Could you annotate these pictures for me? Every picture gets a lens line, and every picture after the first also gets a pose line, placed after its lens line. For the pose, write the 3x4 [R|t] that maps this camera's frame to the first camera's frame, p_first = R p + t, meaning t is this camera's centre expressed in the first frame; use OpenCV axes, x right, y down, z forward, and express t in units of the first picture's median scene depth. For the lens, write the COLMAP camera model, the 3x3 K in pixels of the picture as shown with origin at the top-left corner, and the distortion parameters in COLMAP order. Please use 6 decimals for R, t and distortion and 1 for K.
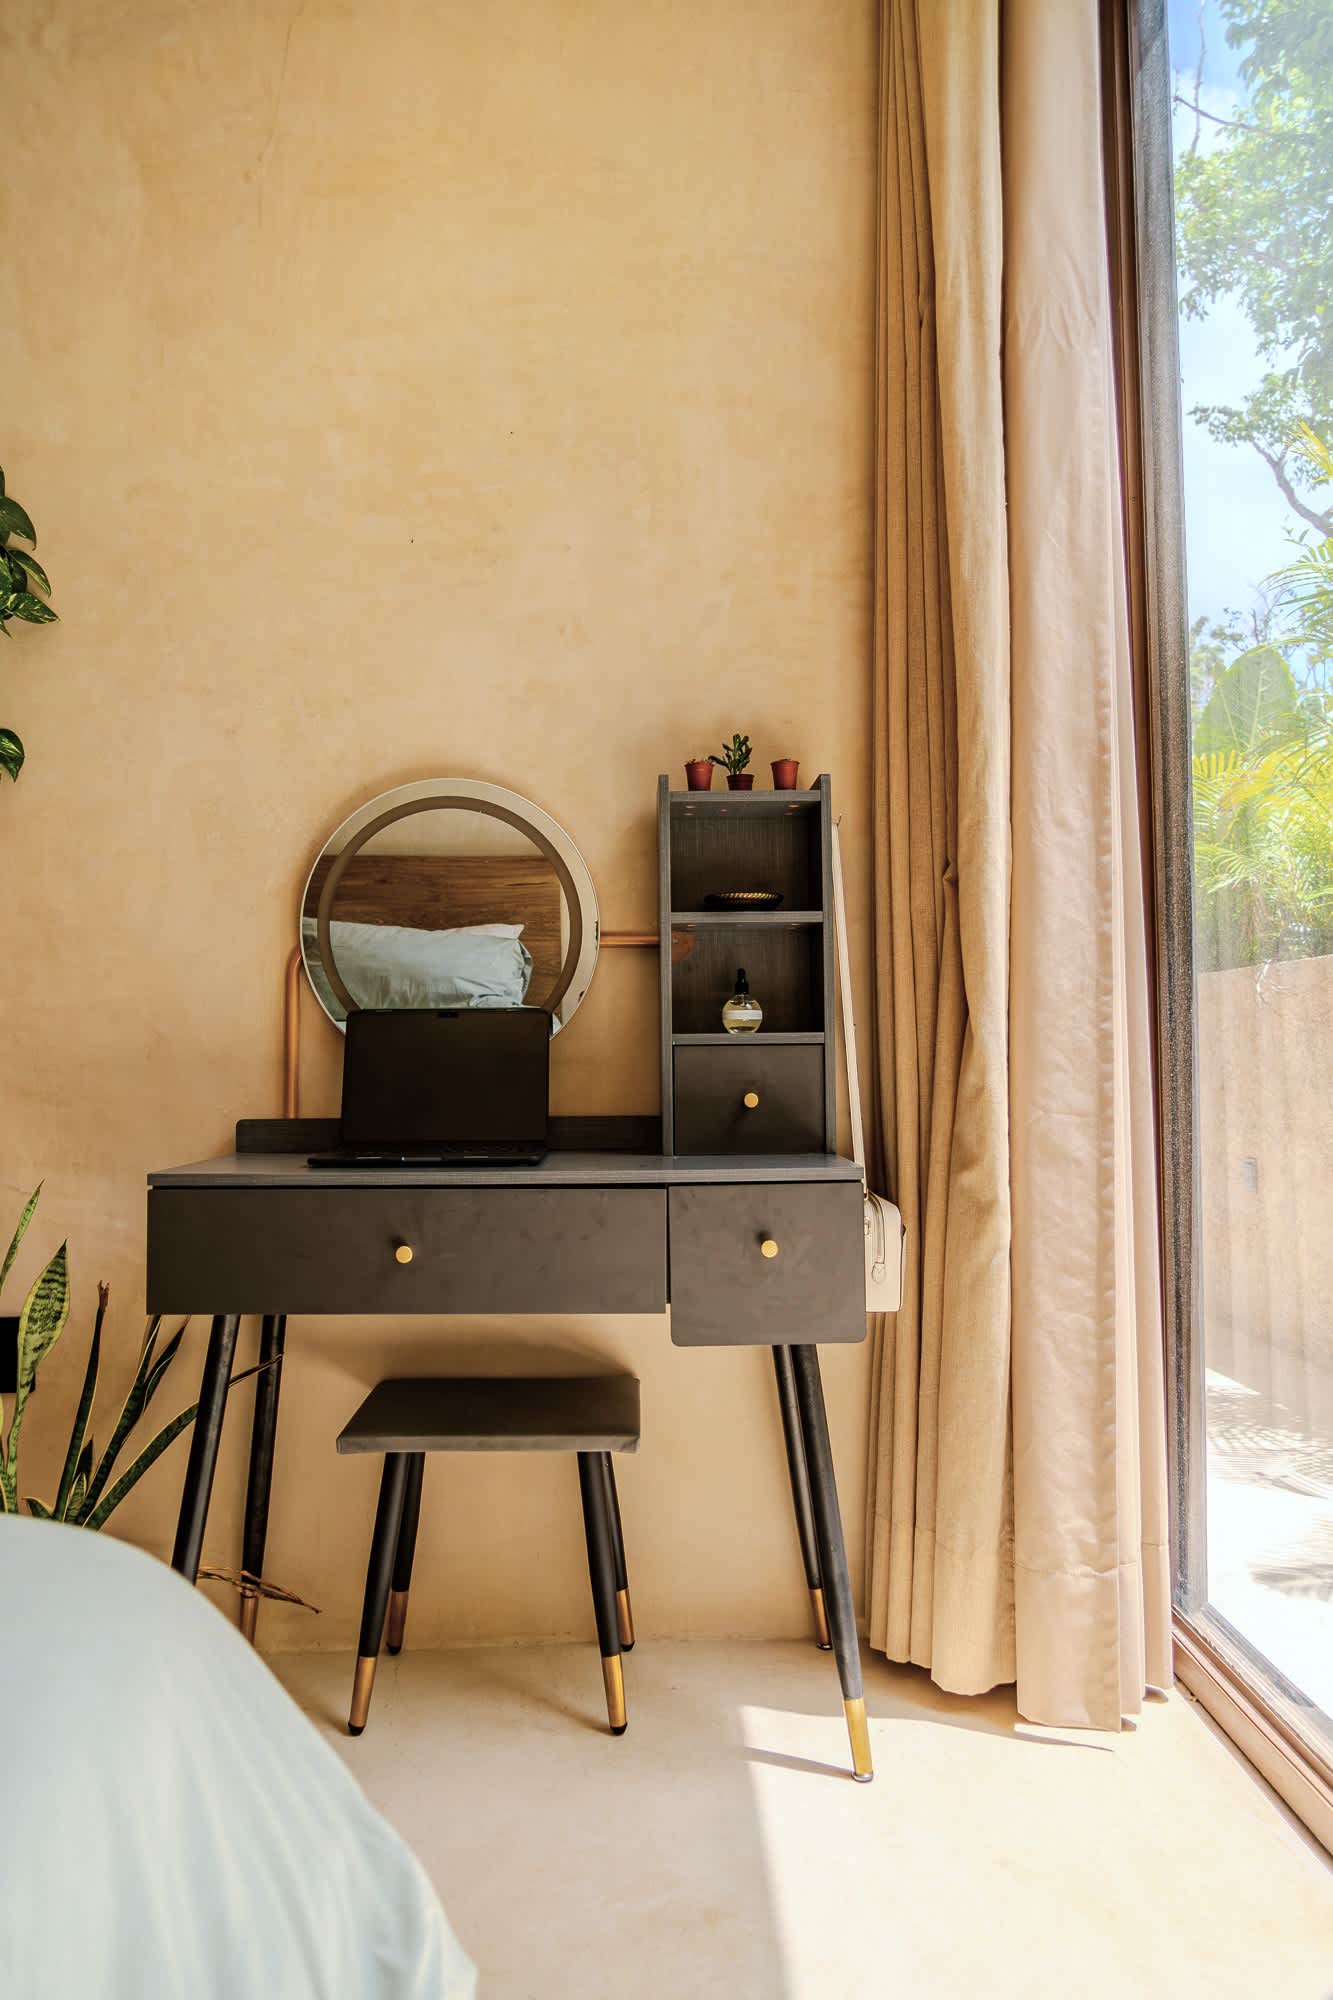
lens RADIAL K [[1358.4, 0, 682.5], [0, 1358.4, 993.8], [0, 0, 1]] dist [-0.040932, 0.008808]
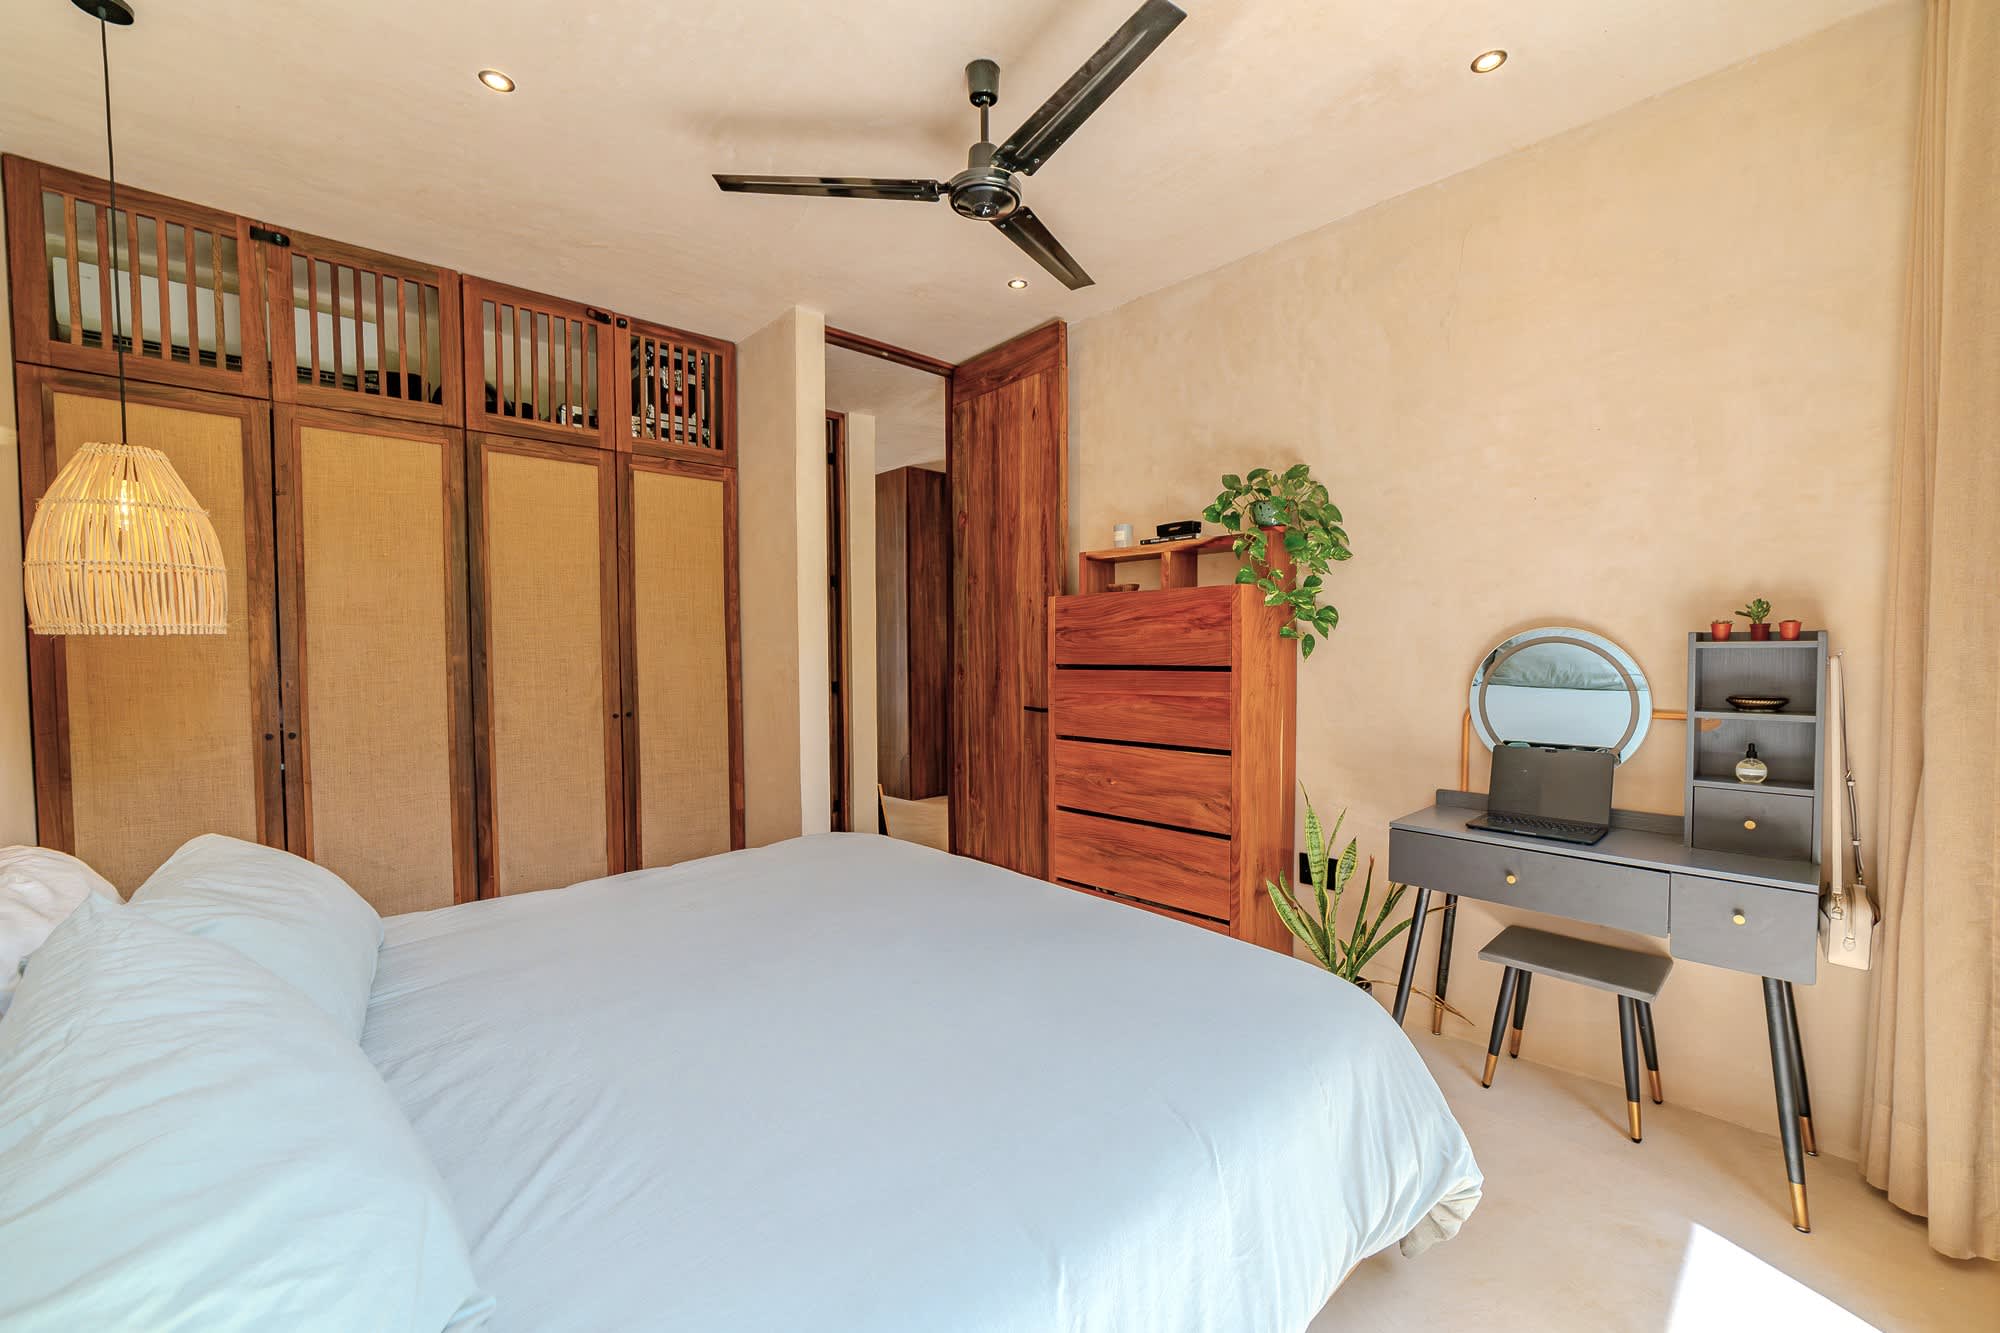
lens RADIAL K [[807.9, 0, 1013.9], [0, 807.9, 668.6], [0, 0, 1]] dist [-0.017794, 0.006000]
pose [[0.666555, 0.030026, -0.744851, 0.171200], [0.029395, 0.997353, 0.066510, -0.207200], [0.744876, -0.066228, 0.663908, -0.338351]]
